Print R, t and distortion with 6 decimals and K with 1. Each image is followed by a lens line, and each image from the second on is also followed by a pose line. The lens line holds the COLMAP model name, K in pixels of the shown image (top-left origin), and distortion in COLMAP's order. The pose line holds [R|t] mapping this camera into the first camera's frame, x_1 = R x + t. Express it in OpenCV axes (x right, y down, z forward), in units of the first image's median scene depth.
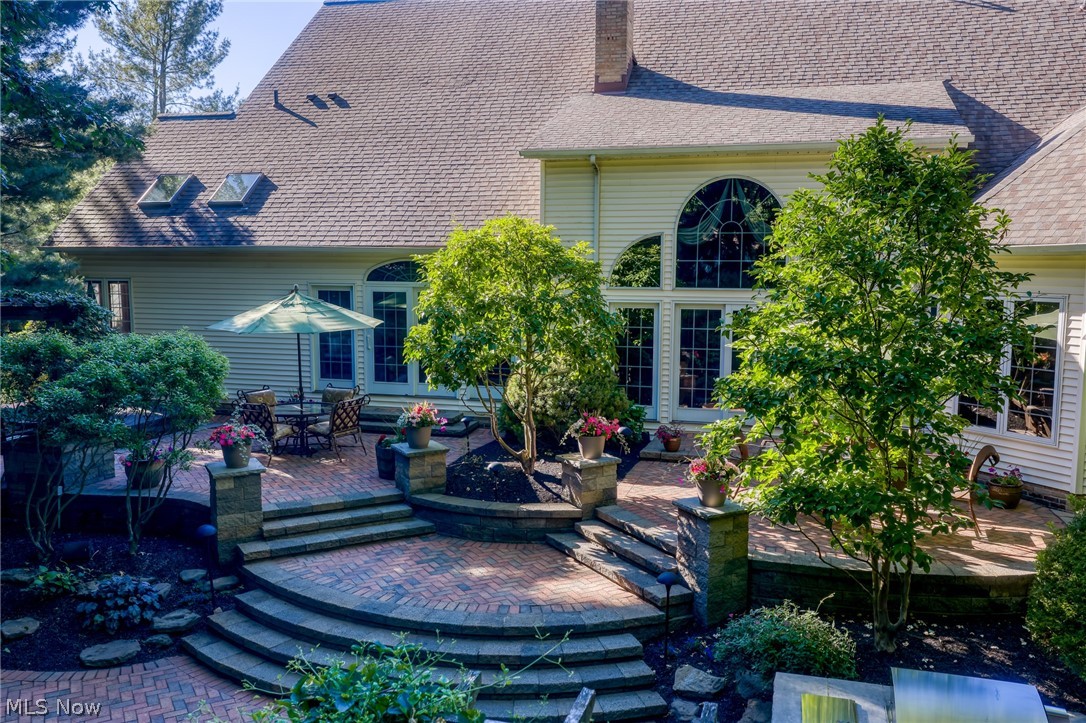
lens RADIAL K [[924.0, 0, 539.6], [0, 924.0, 359.5], [0, 0, 1]] dist [0.018274, -0.025851]
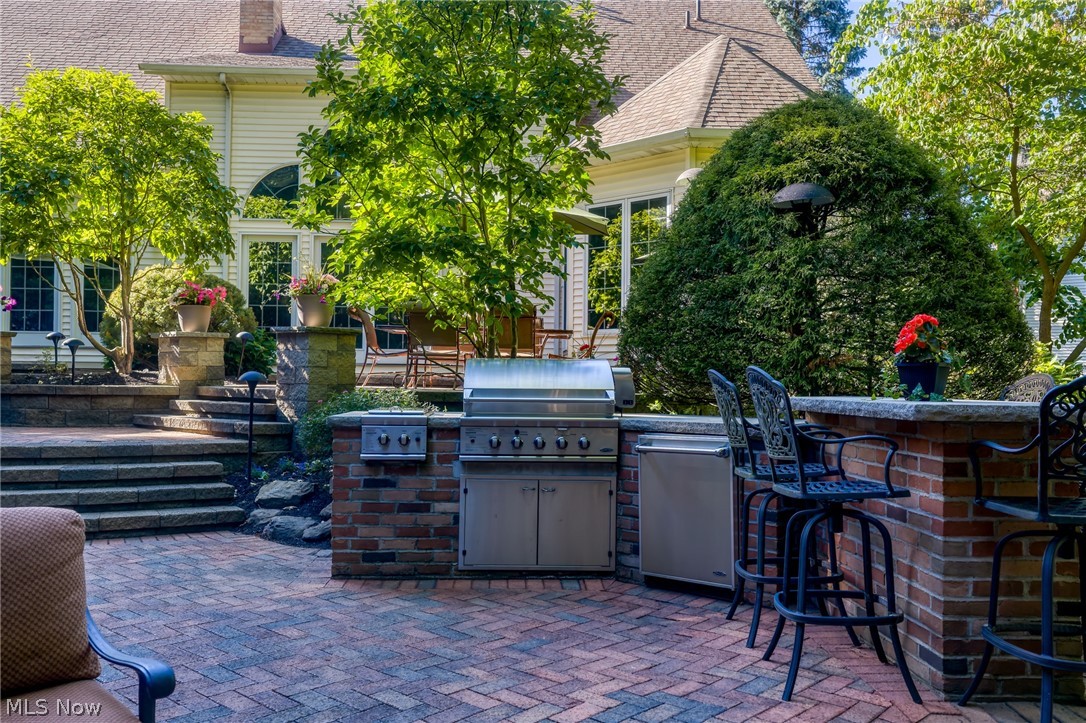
lens RADIAL K [[924.0, 0, 548.2], [0, 924.0, 365.9], [0, 0, 1]] dist [0.018274, -0.025851]
pose [[0.946729, 0.011559, 0.321823, 0.076546], [0.030385, 0.991691, -0.125005, 0.214541], [-0.320594, 0.128124, 0.938512, 0.056171]]
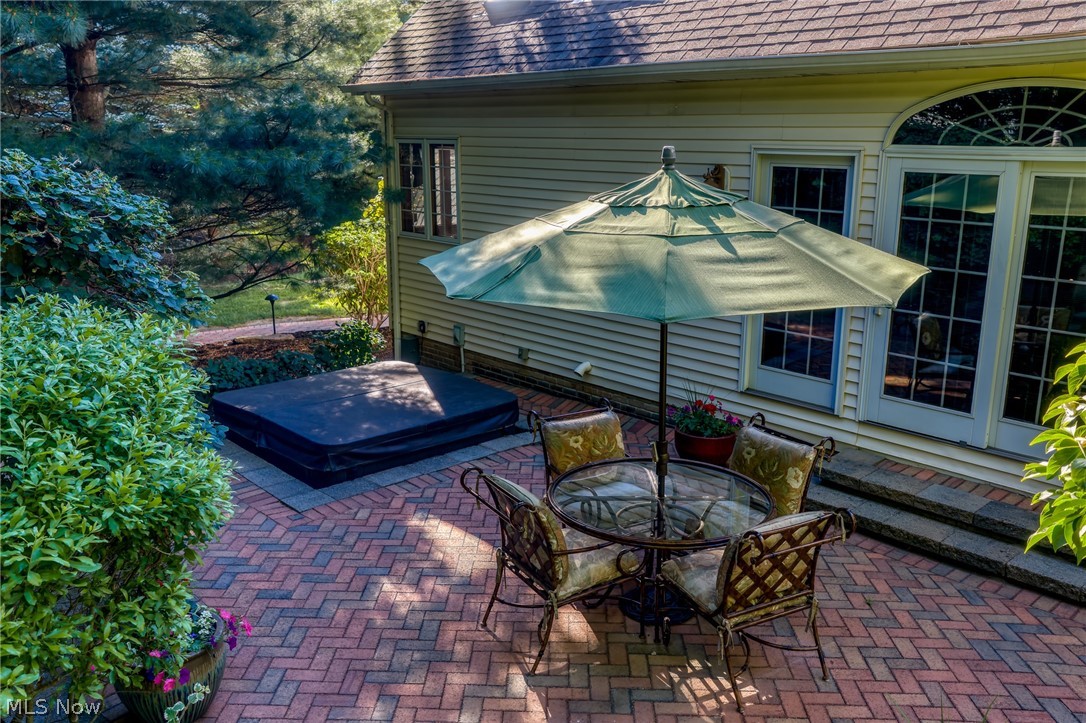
lens RADIAL K [[924.0, 0, 544.8], [0, 924.0, 352.3], [0, 0, 1]] dist [0.018274, -0.025851]
pose [[0.853883, 0.121493, -0.506087, -0.124290], [-0.059801, 0.988835, 0.136485, -0.050995], [0.517019, -0.086278, 0.851615, 0.697768]]
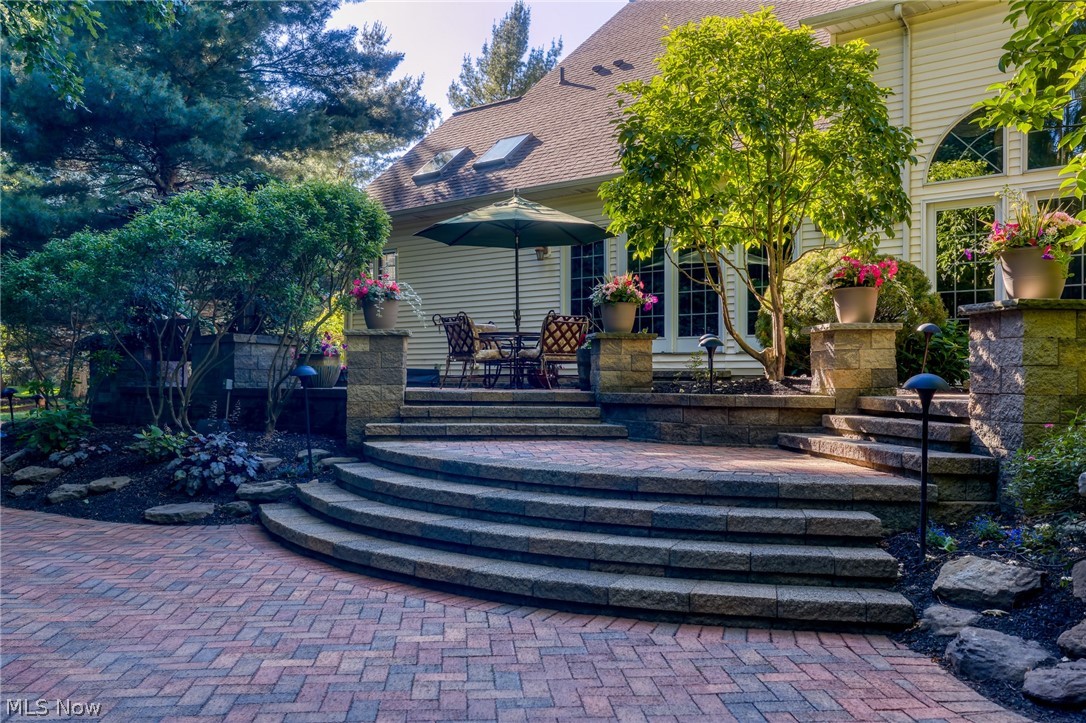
lens RADIAL K [[924.0, 0, 538.7], [0, 924.0, 363.1], [0, 0, 1]] dist [0.018274, -0.025851]
pose [[0.919275, -0.005091, -0.393584, 0.090449], [-0.050128, 0.990260, -0.129891, 0.191098], [0.390411, 0.139135, 0.910066, 0.263422]]
